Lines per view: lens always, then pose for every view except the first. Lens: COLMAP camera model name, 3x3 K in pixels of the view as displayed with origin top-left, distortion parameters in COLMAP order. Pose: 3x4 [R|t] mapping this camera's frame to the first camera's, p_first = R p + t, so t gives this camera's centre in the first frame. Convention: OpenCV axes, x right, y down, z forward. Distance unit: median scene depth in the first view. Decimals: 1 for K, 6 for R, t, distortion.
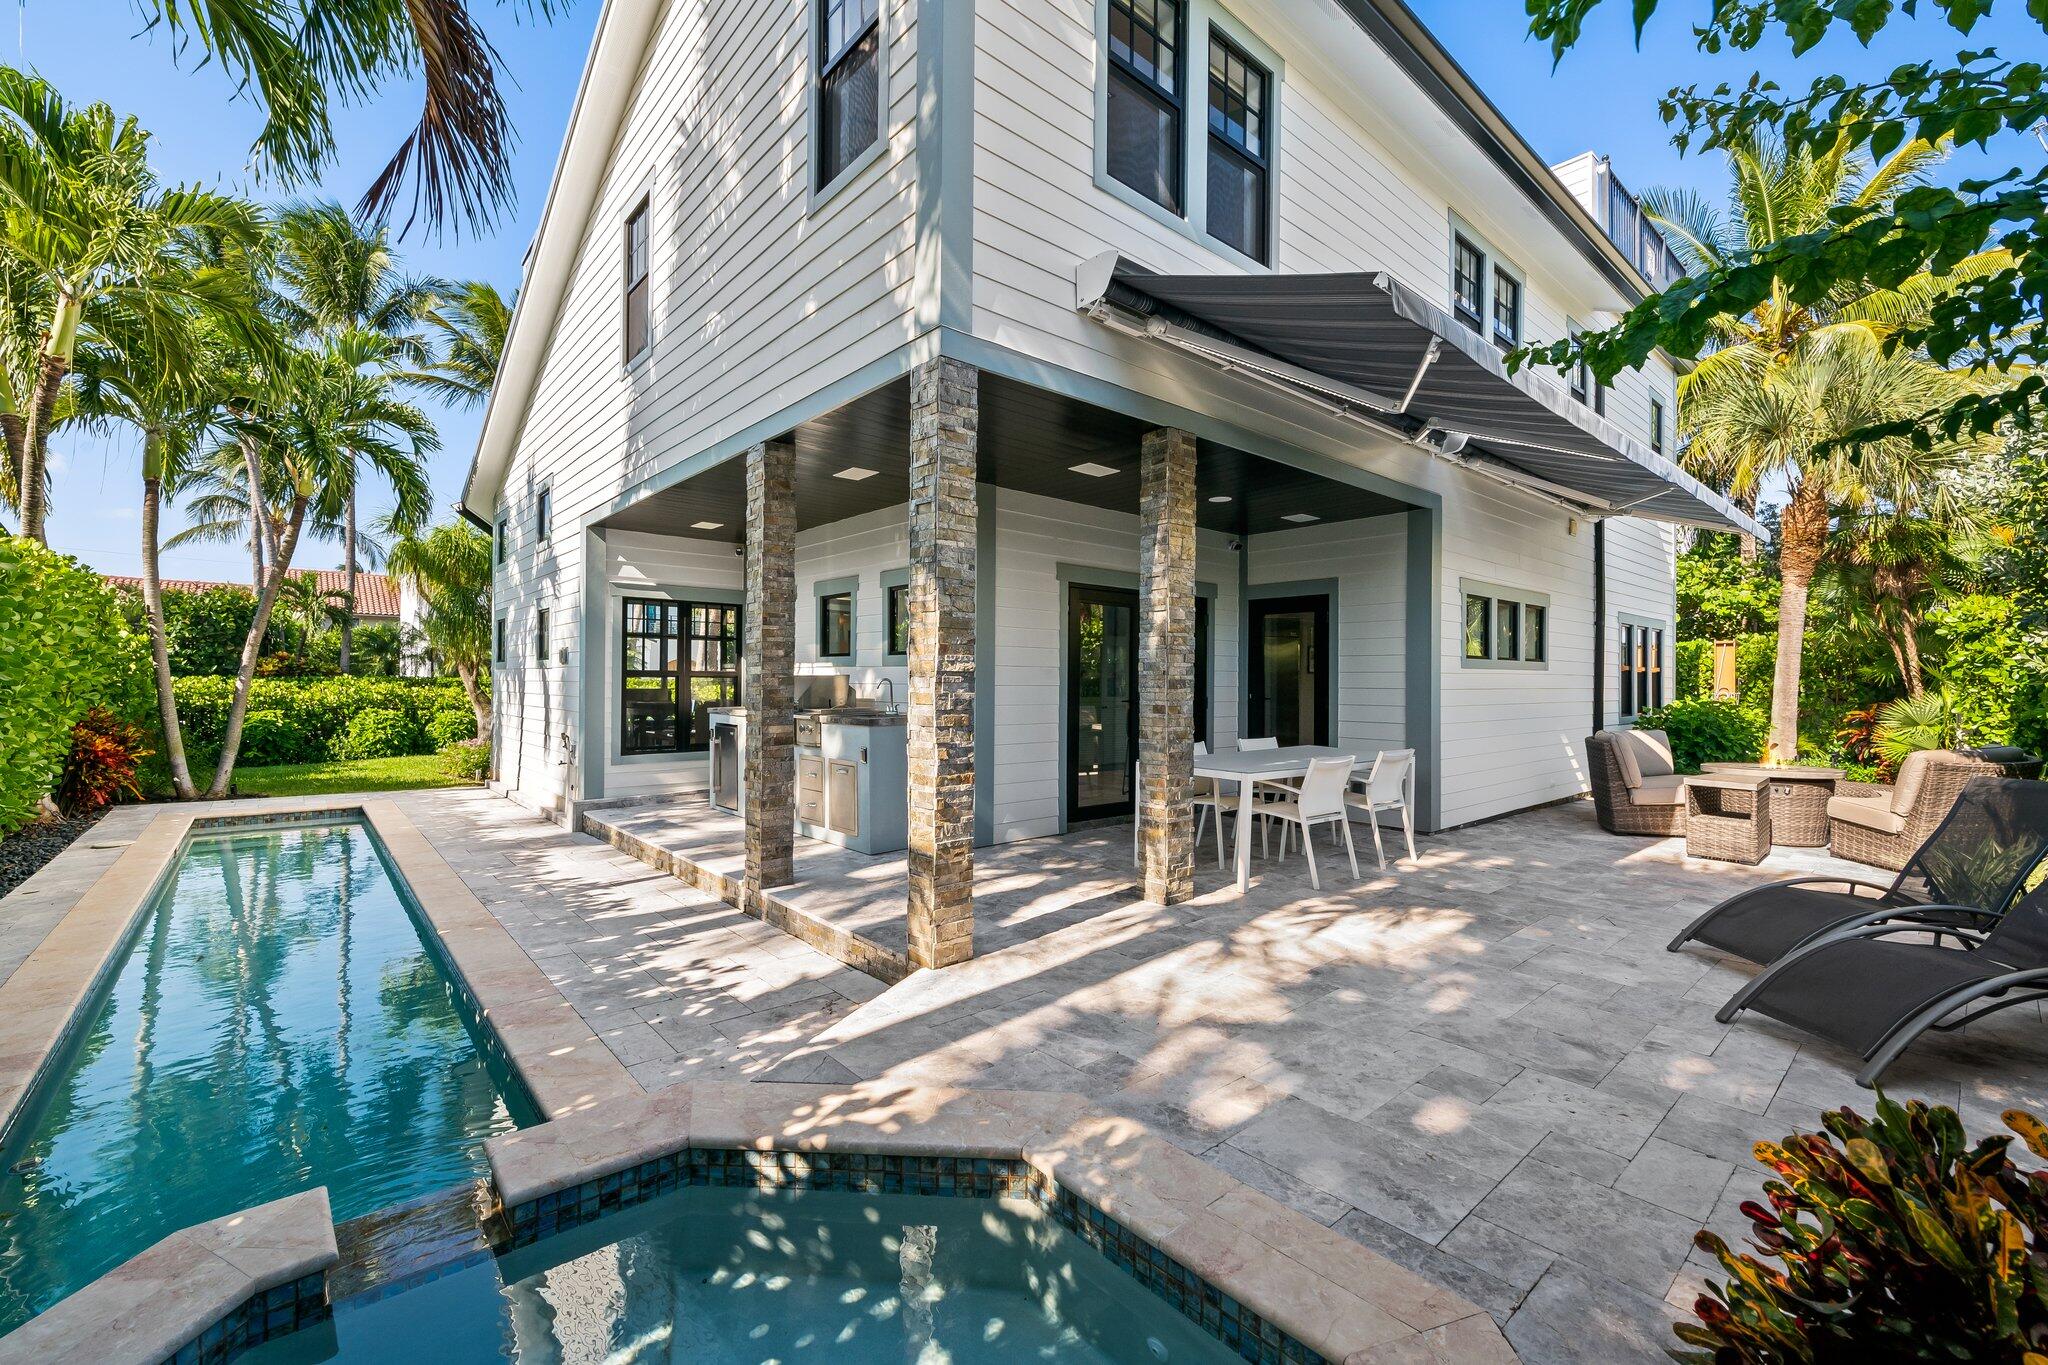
lens RADIAL K [[852.0, 0, 1027.6], [0, 852.0, 678.0], [0, 0, 1]] dist [0.000506, -0.000079]
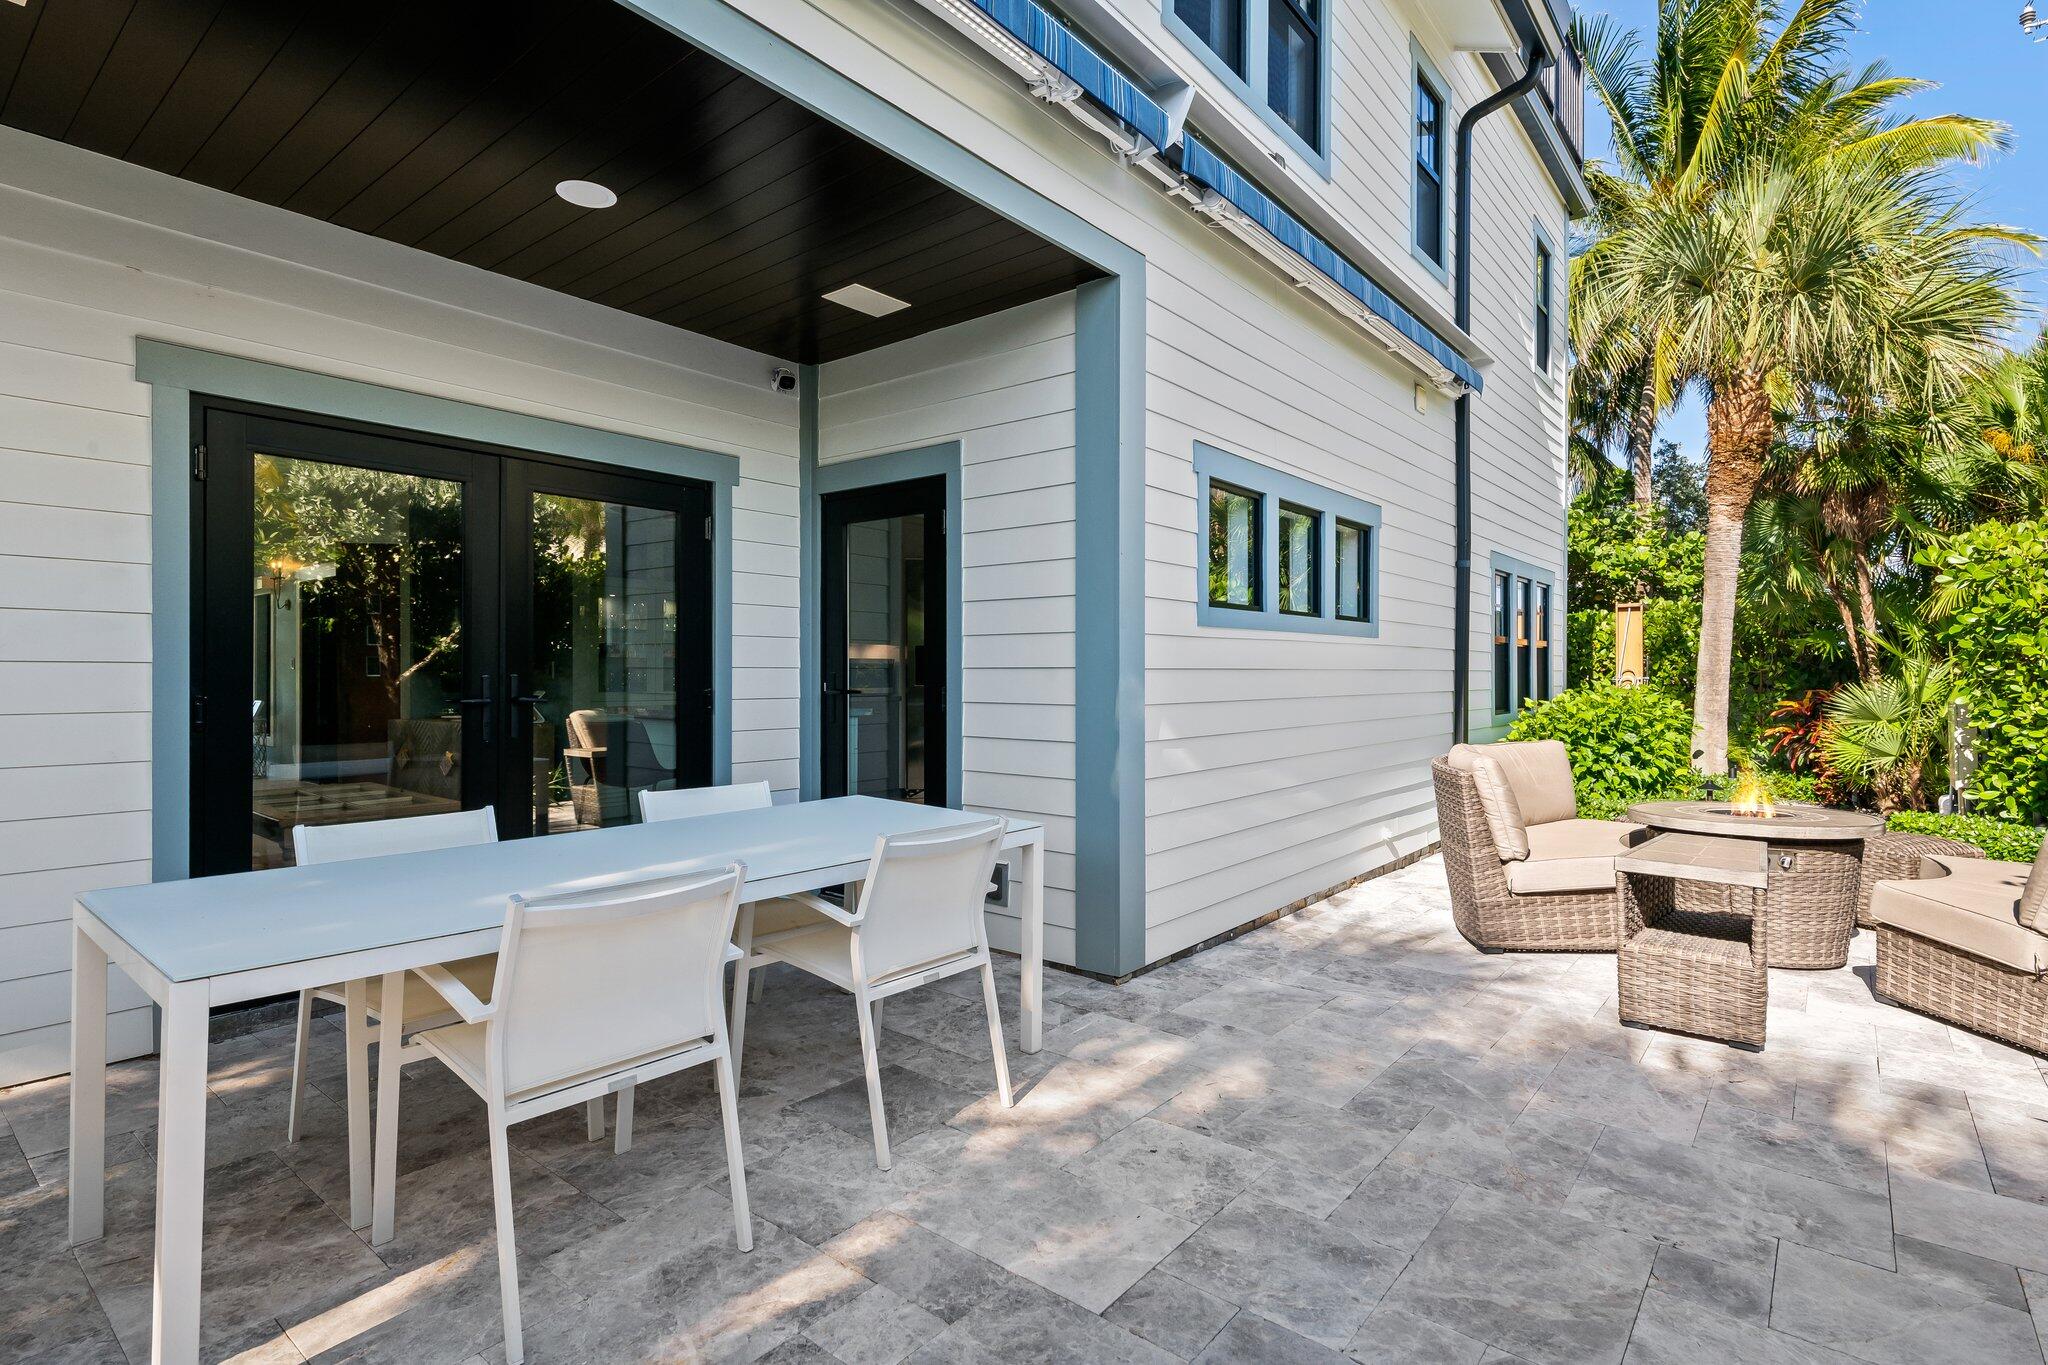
lens RADIAL K [[1002.5, 0, 1023.8], [0, 1002.5, 681.1], [0, 0, 1]] dist [-0.001105, -0.000343]
pose [[0.986218, -0.007232, 0.165293, 0.216845], [0.005274, 0.999911, 0.012281, 0.008934], [-0.165367, -0.011240, 0.986168, 0.307039]]
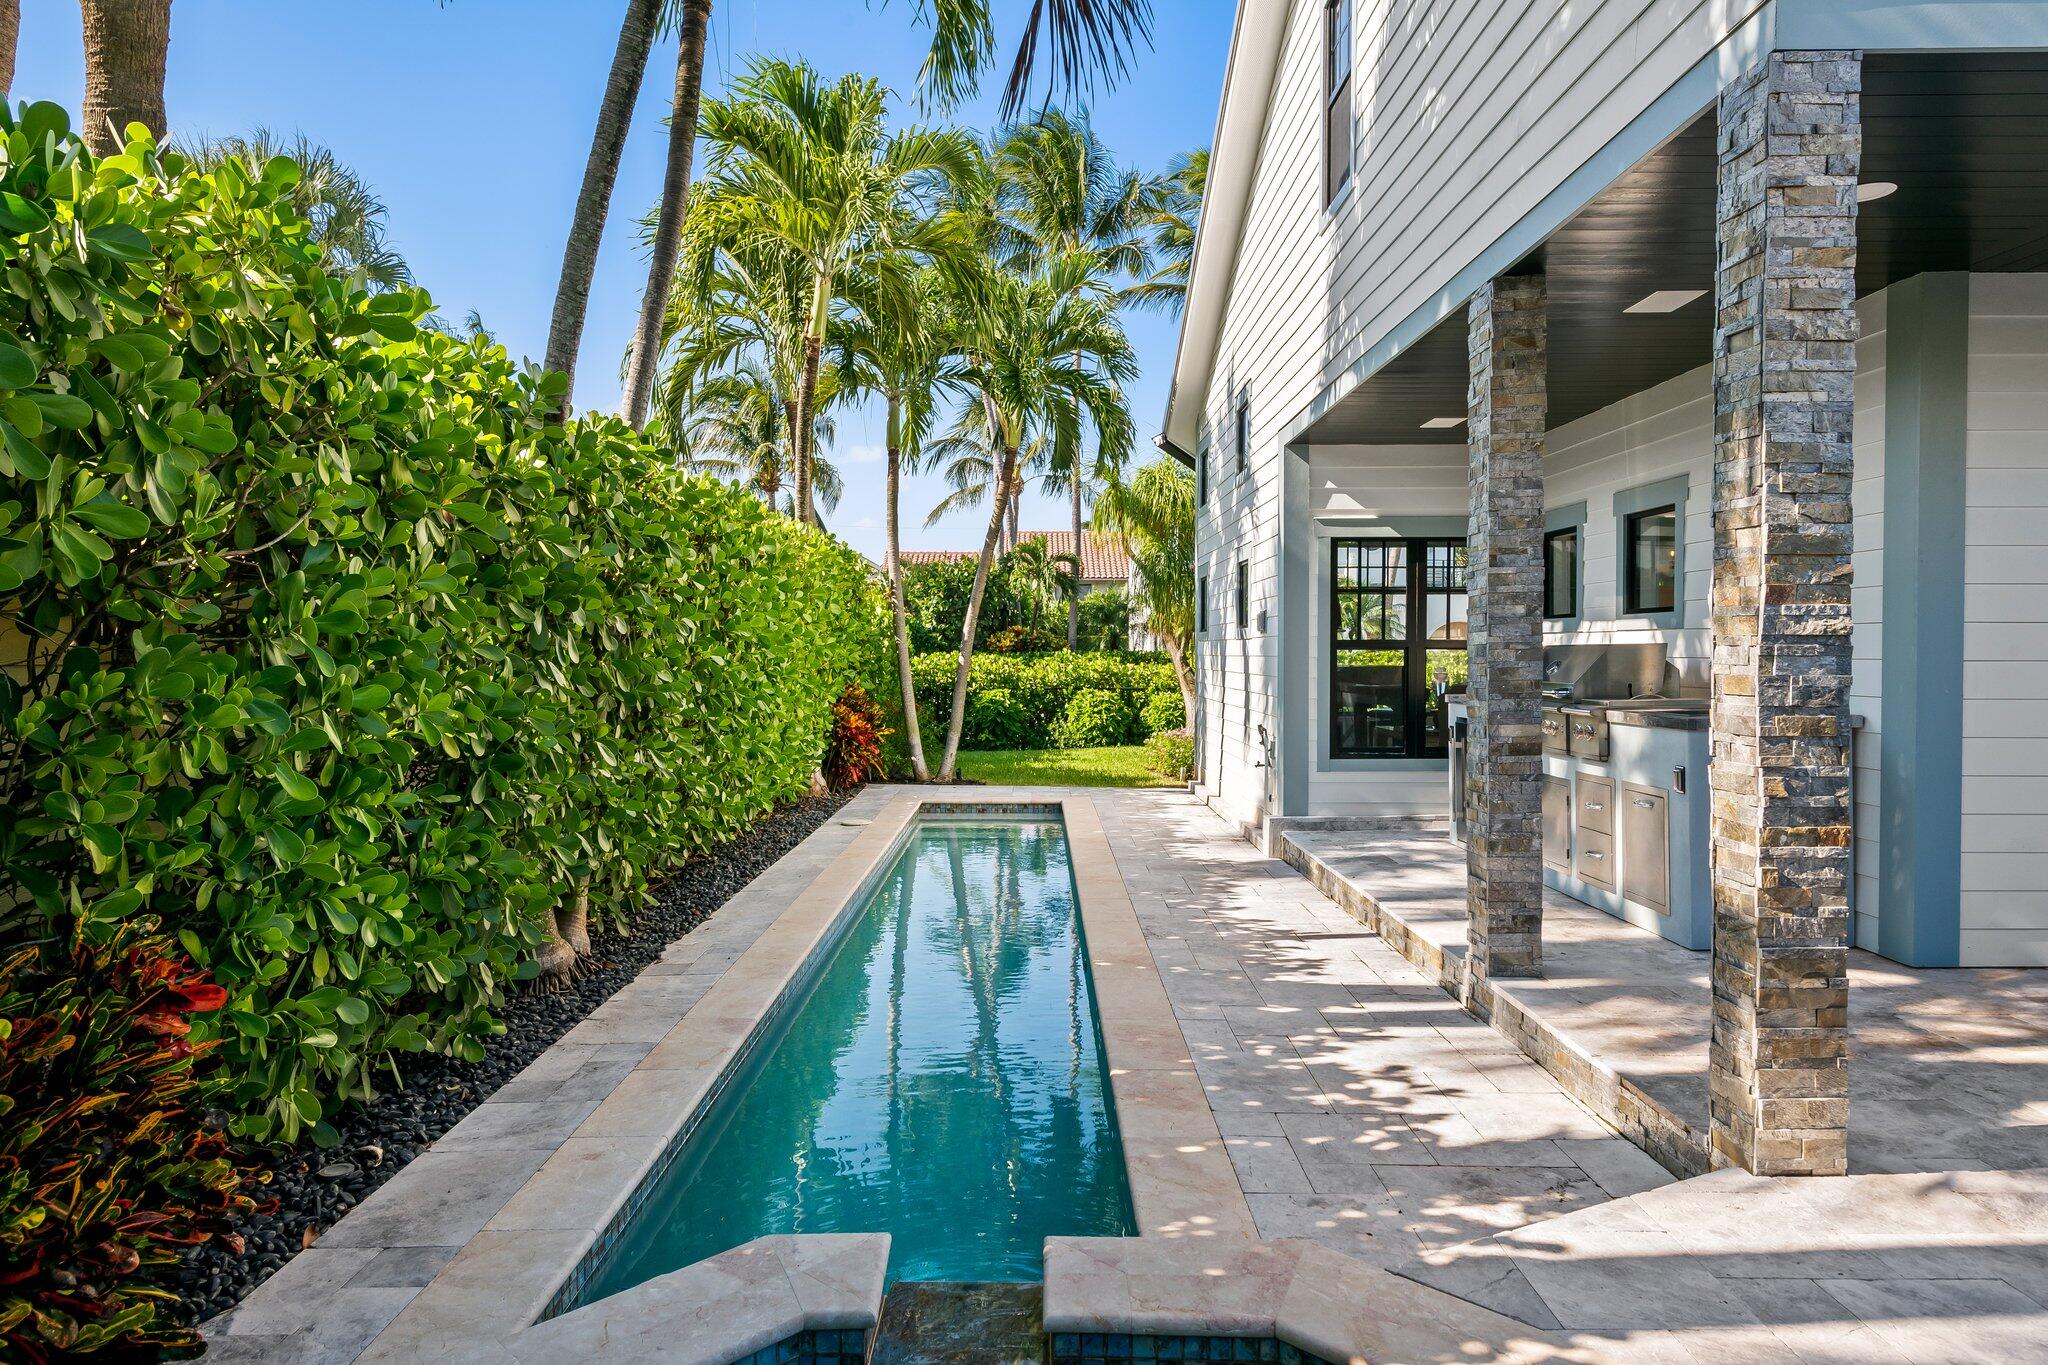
lens RADIAL K [[1260.4, 0, 1022.3], [0, 1260.4, 669.5], [0, 0, 1]] dist [0.021056, -0.005003]
pose [[0.746068, 0.003075, -0.665863, 0.046488], [0.007074, 0.999896, 0.012545, 0.000346], [0.665832, -0.014070, 0.745969, 0.042450]]
